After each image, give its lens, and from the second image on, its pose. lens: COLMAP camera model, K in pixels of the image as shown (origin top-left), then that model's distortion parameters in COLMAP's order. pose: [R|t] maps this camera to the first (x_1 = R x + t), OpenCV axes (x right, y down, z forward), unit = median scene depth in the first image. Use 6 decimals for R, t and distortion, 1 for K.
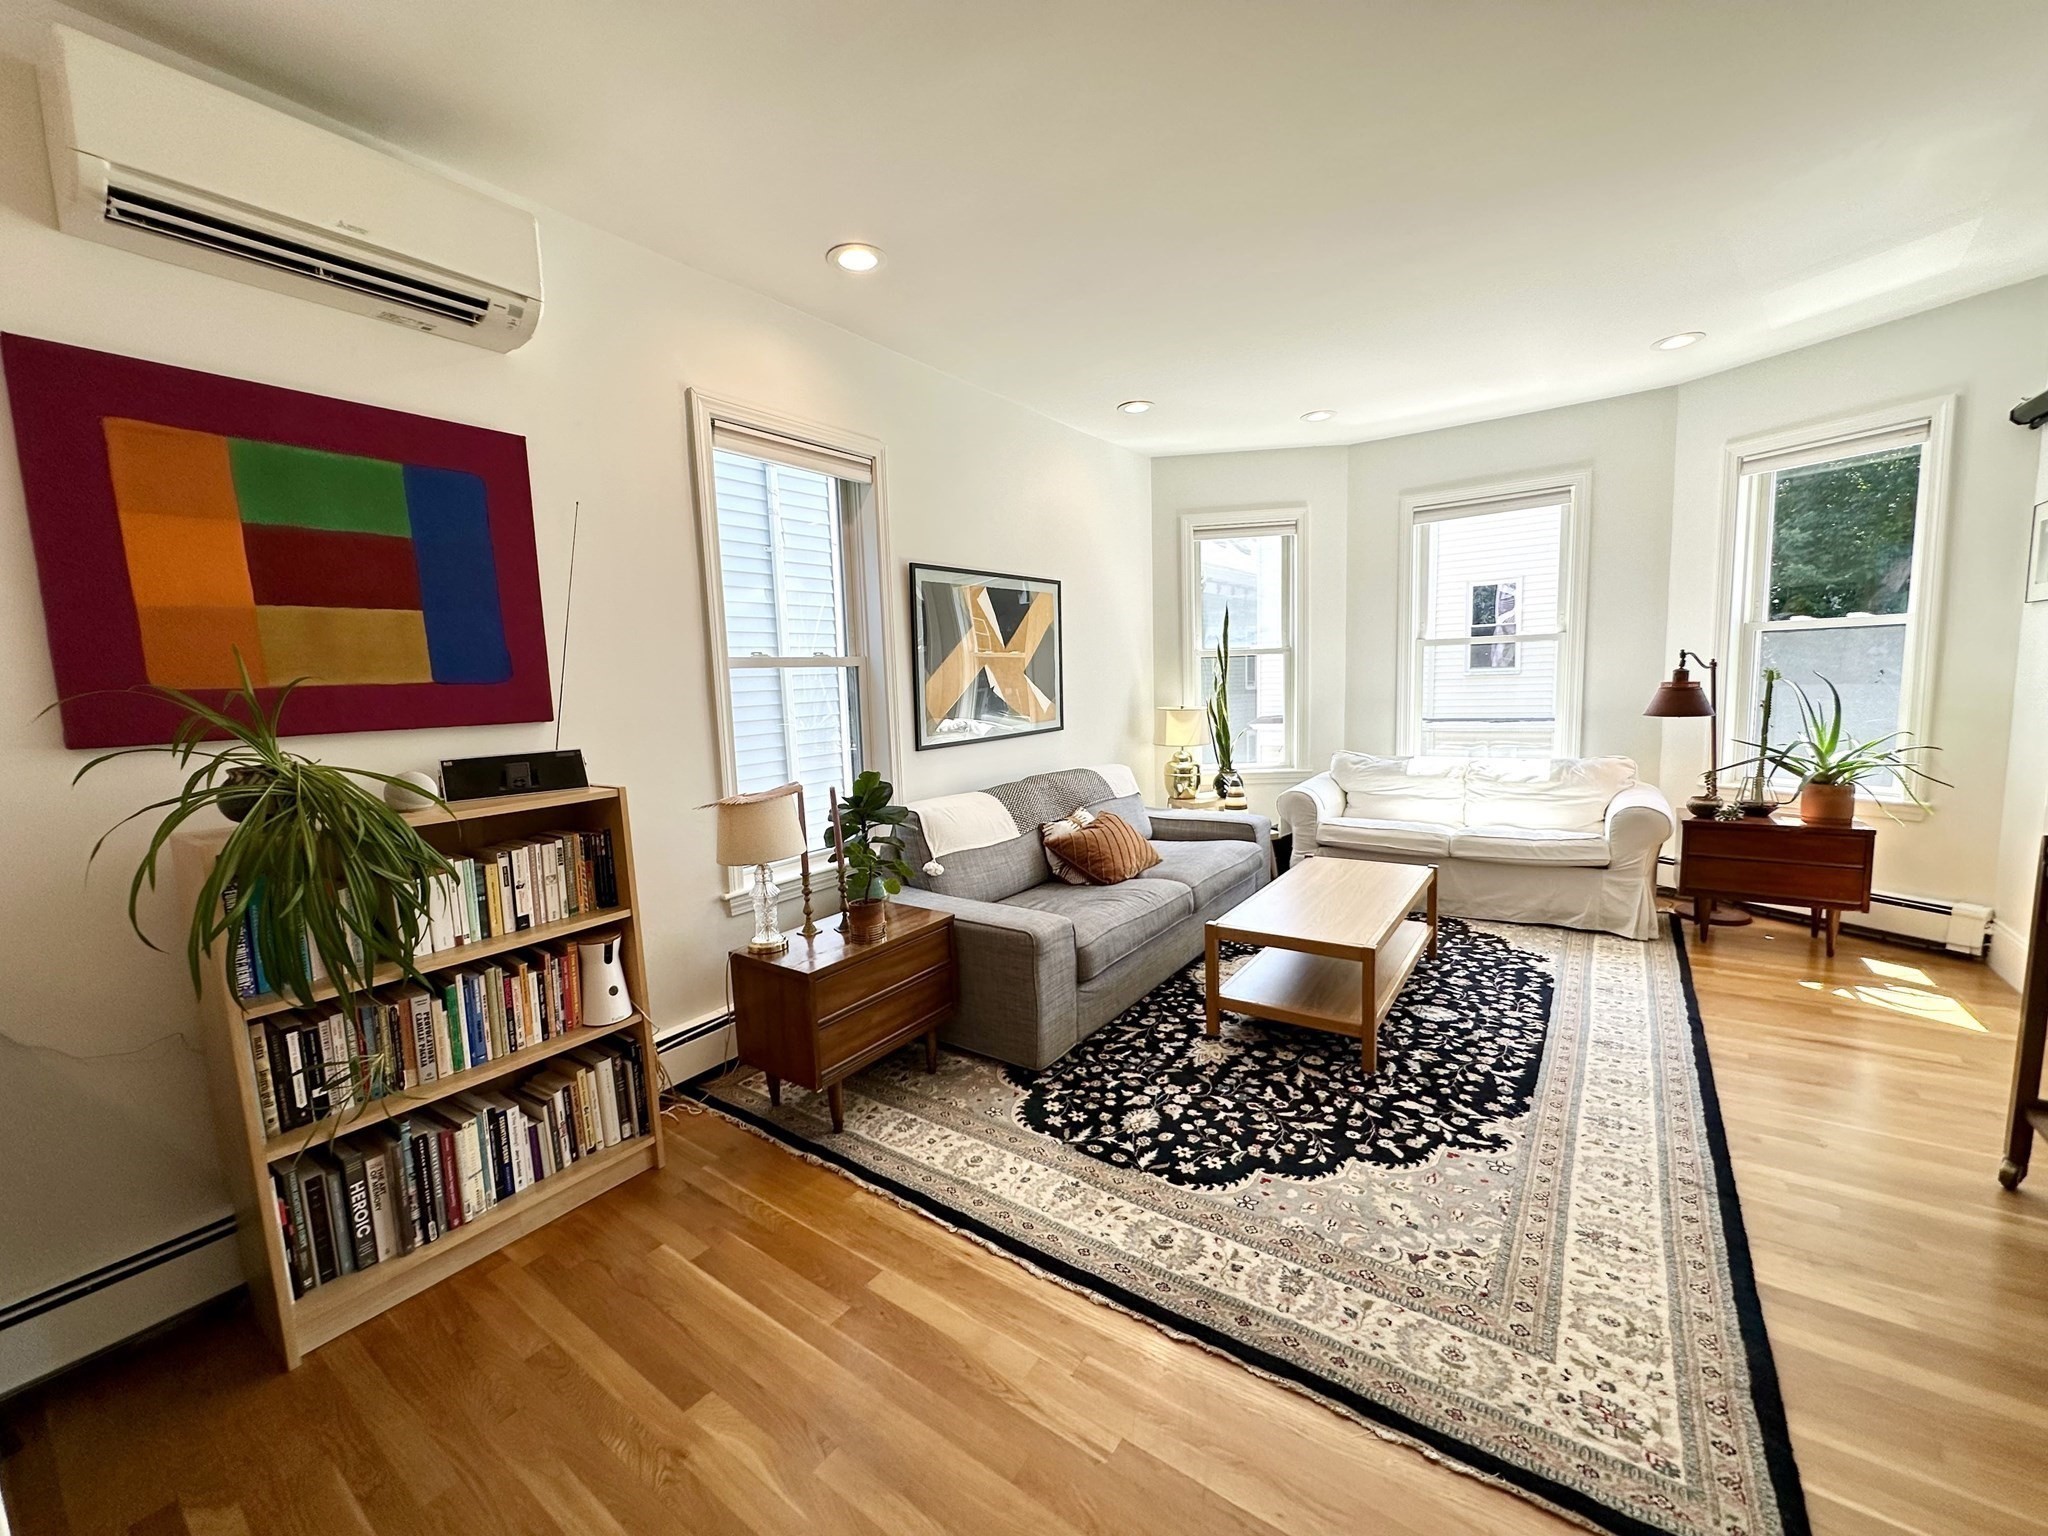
lens RADIAL K [[813.2, 0, 1024.3], [0, 813.2, 769.6], [0, 0, 1]] dist [-0.003047, 0.000183]
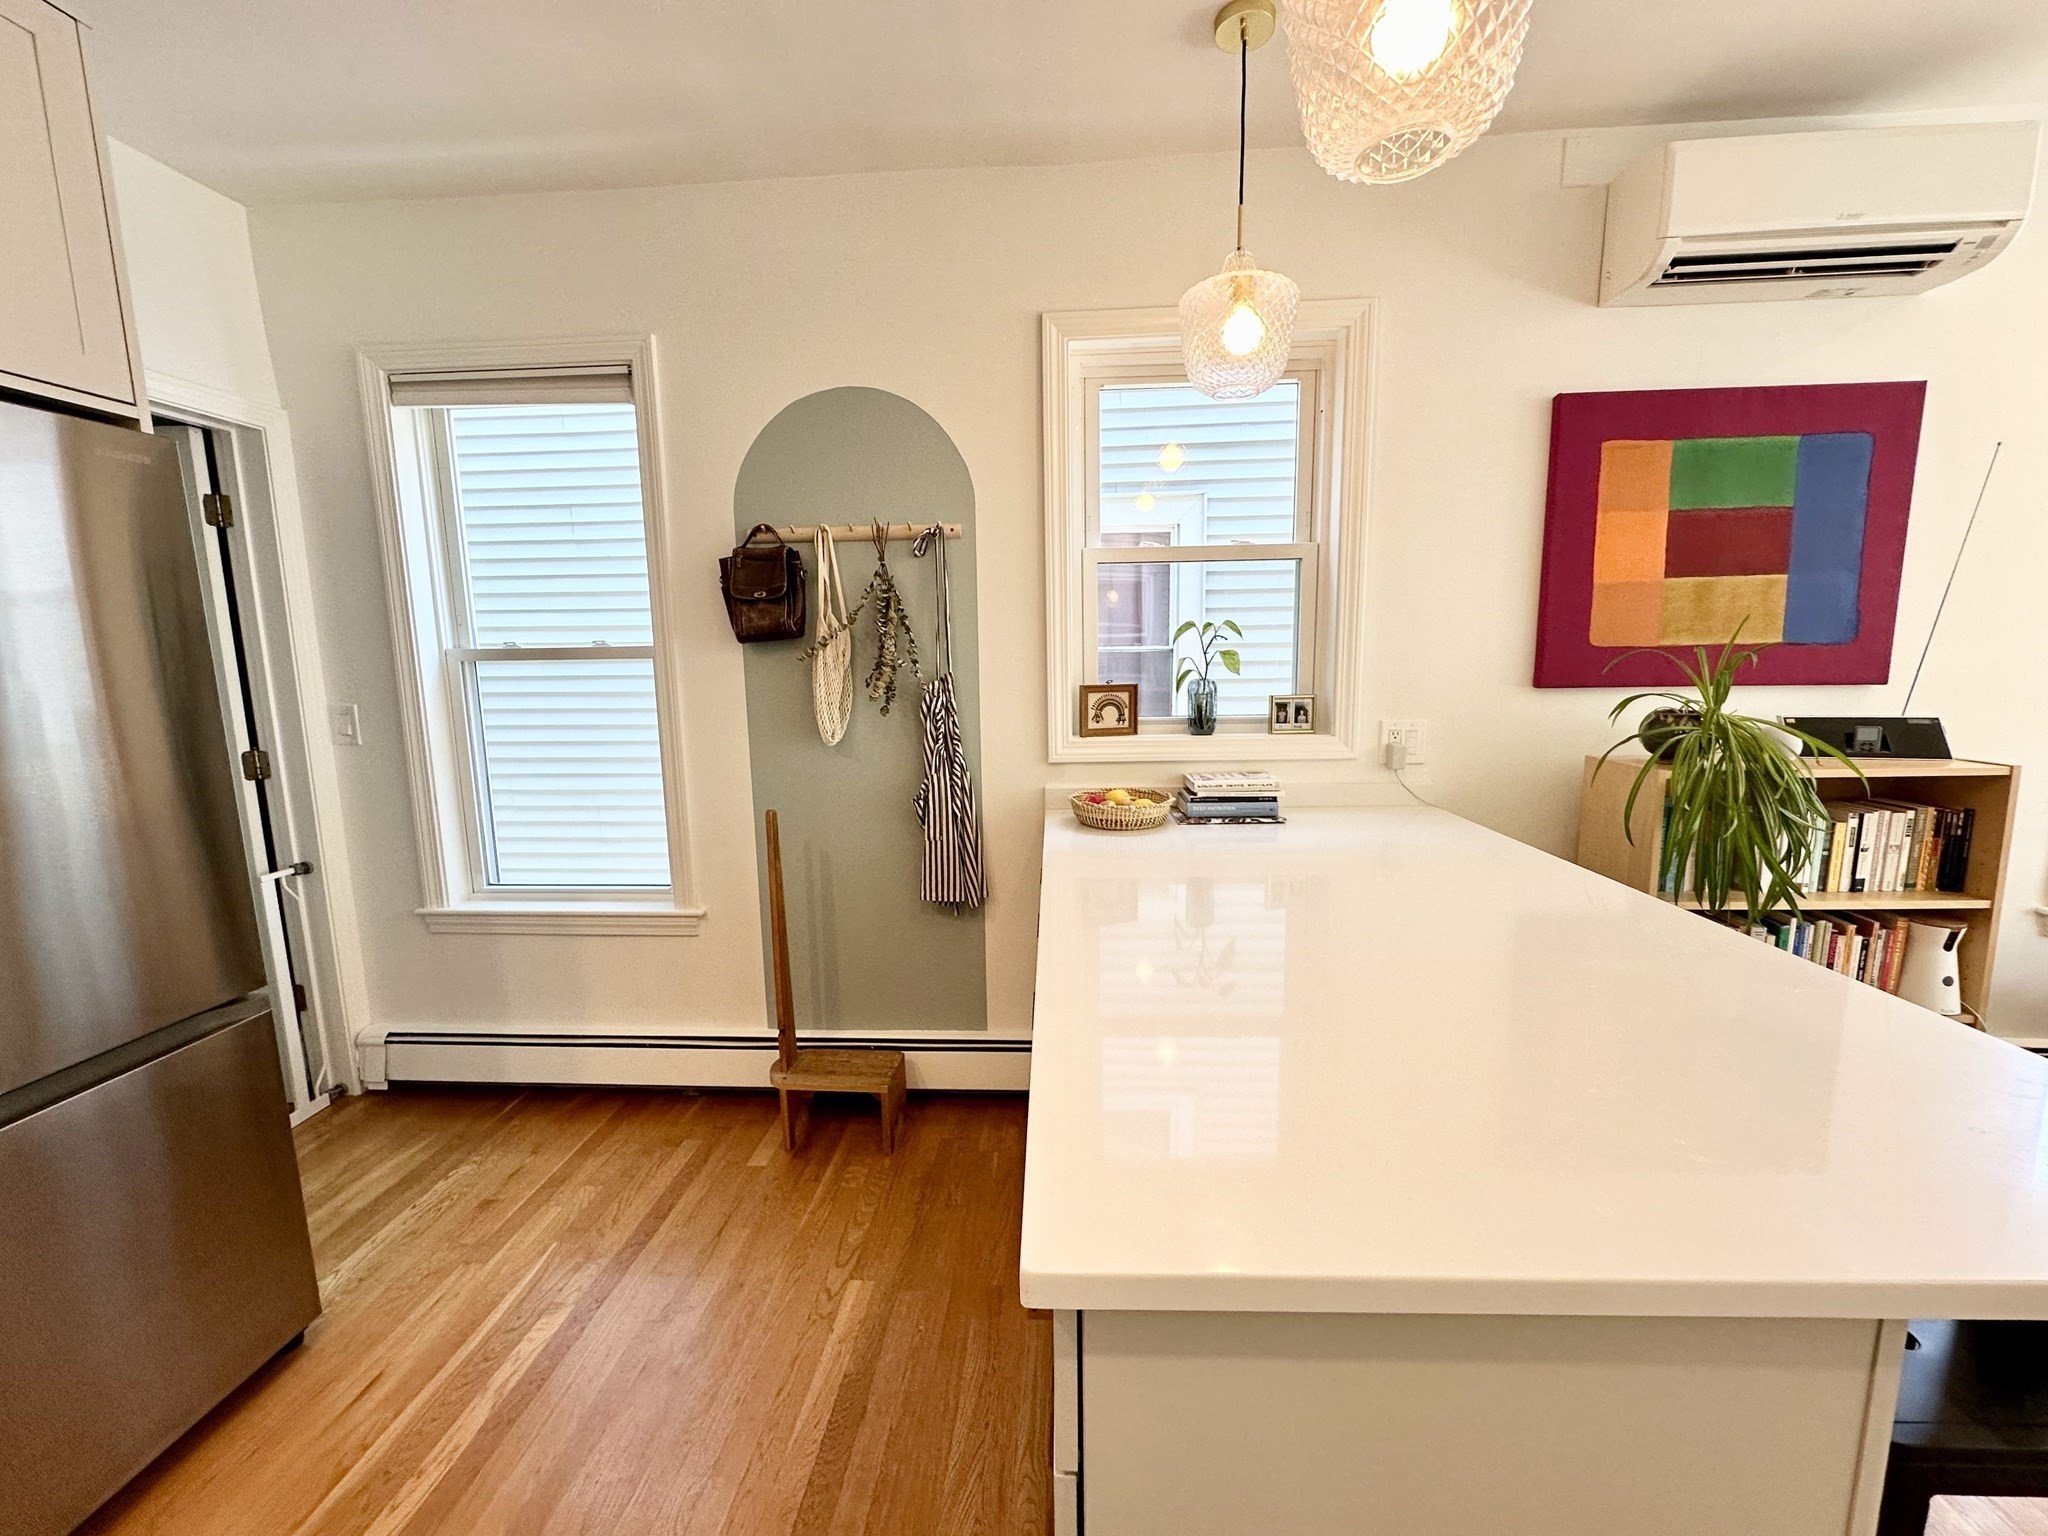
lens RADIAL K [[813.2, 0, 1024.4], [0, 813.2, 774.0], [0, 0, 1]] dist [-0.003047, 0.000183]
pose [[0.528393, 0.148255, -0.835955, -0.286759], [-0.100151, 0.988645, 0.112030, 0.035747], [0.843072, 0.024526, 0.537241, -0.341187]]
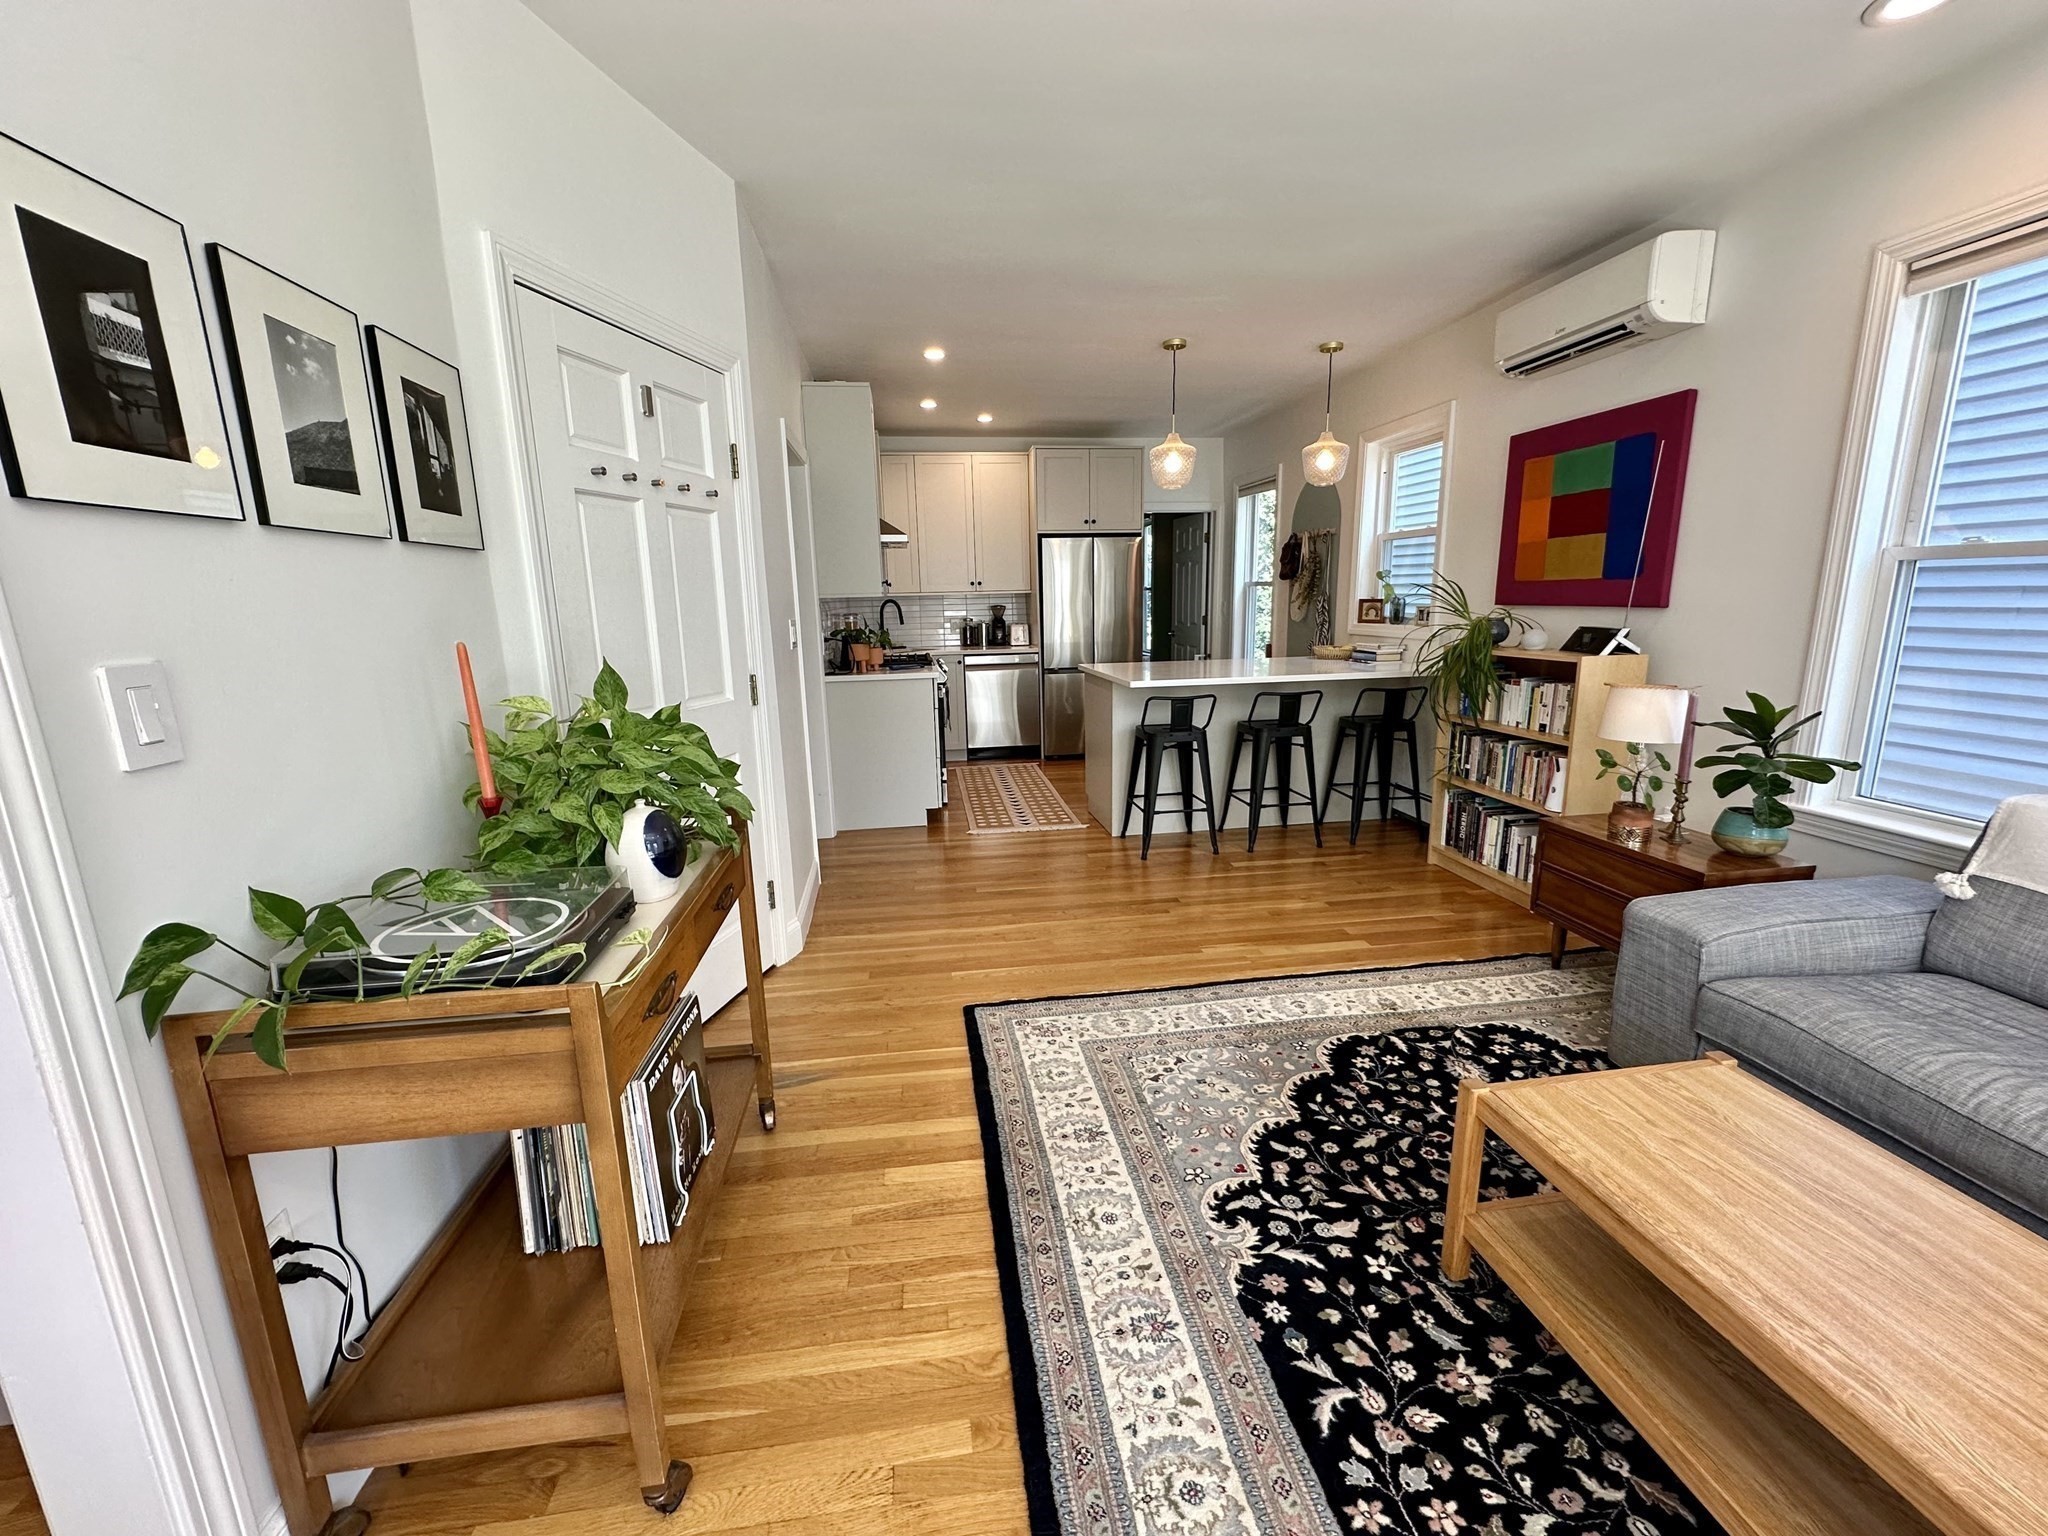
lens RADIAL K [[813.2, 0, 1022.2], [0, 813.2, 770.1], [0, 0, 1]] dist [-0.003047, 0.000183]
pose [[-0.722737, 0.195267, -0.662965, 1.063538], [-0.030590, 0.949279, 0.312944, -0.181201], [0.690446, 0.246456, -0.680105, 1.179828]]
